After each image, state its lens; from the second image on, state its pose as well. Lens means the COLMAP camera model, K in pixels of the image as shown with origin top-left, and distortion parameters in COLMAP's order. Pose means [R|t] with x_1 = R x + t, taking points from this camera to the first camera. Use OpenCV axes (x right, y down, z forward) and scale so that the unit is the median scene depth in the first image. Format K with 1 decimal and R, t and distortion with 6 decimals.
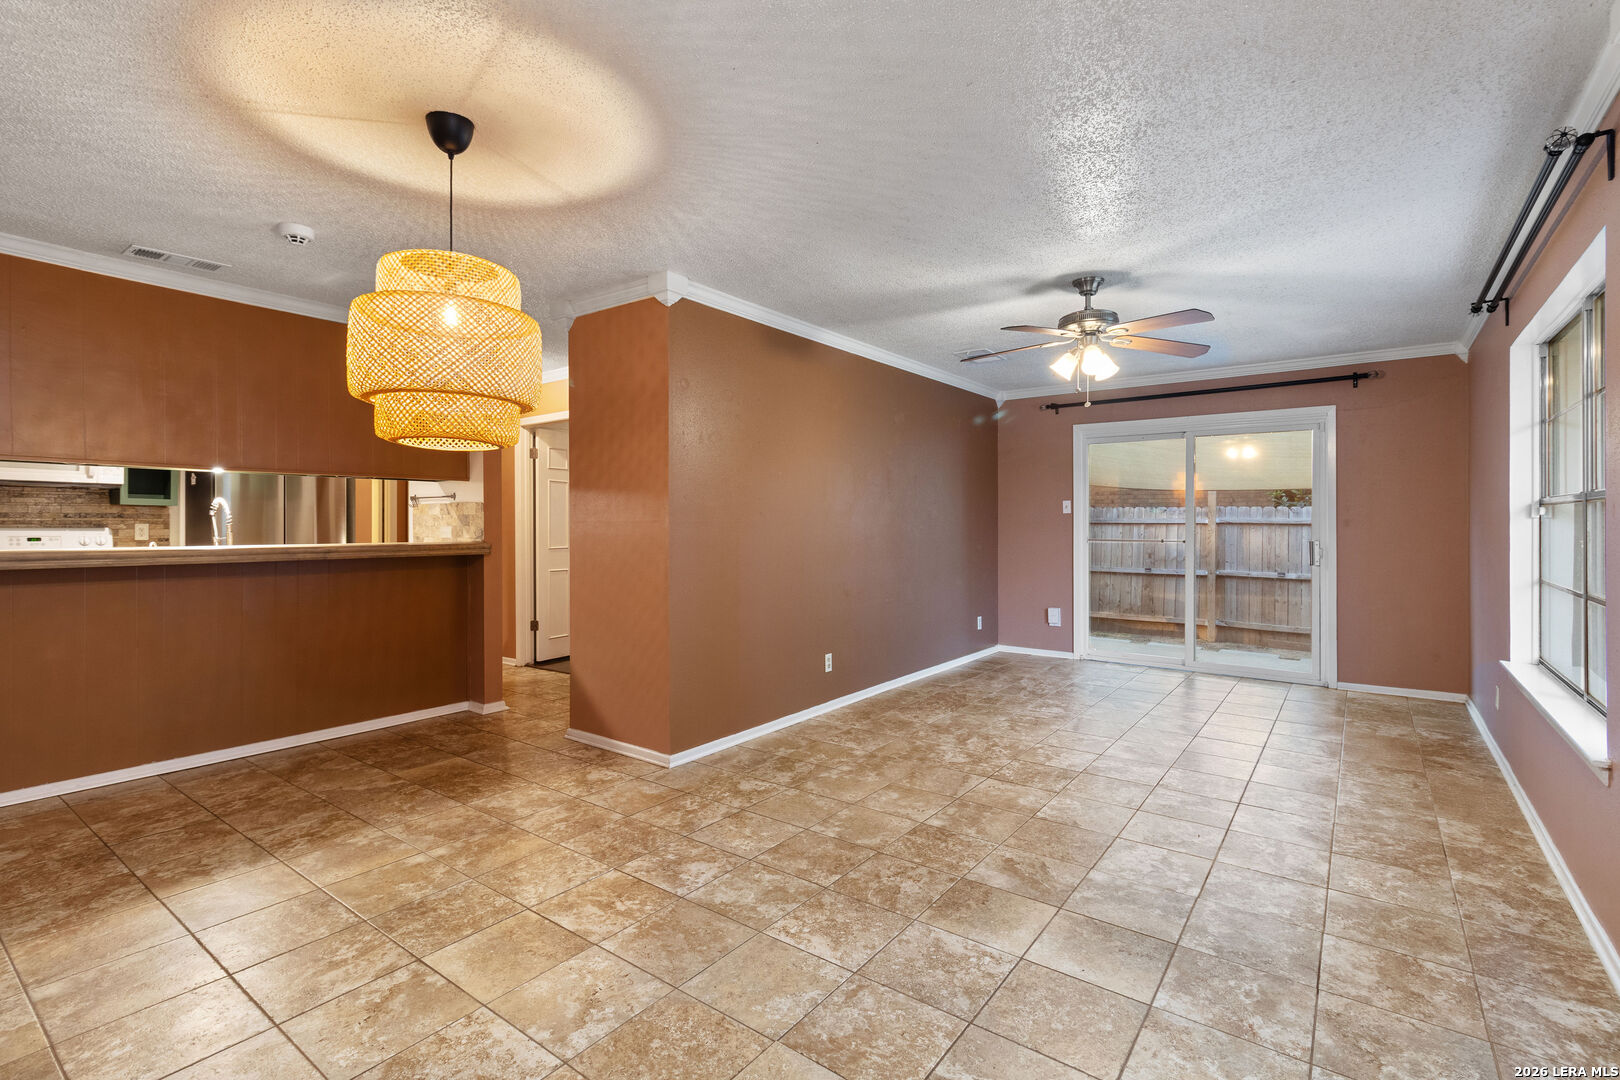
lens RADIAL K [[745.2, 0, 816.5], [0, 745.2, 525.3], [0, 0, 1]] dist [0.005007, 0.000277]
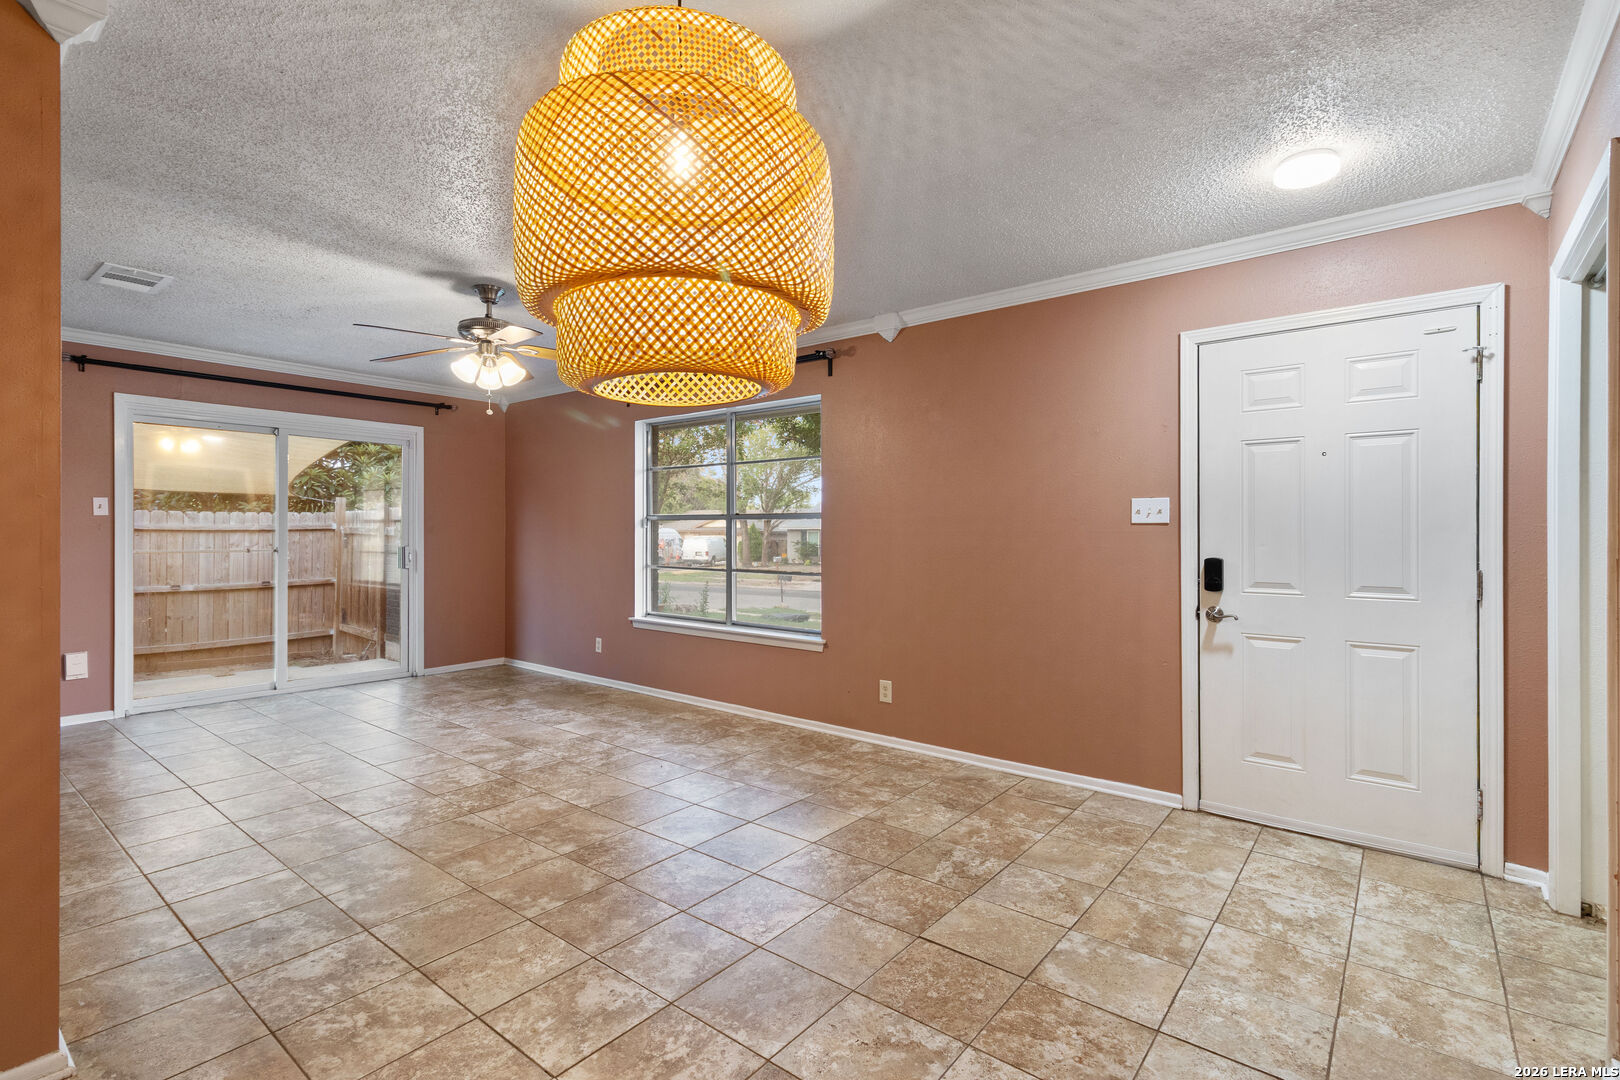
lens RADIAL K [[748.0, 0, 815.8], [0, 748.0, 535.2], [0, 0, 1]] dist [0.003609, -0.000046]
pose [[0.033006, -0.005096, 0.999442, -0.726273], [-0.000186, 0.999987, 0.005105, -0.002198], [-0.999455, -0.000354, 0.033005, 0.614830]]
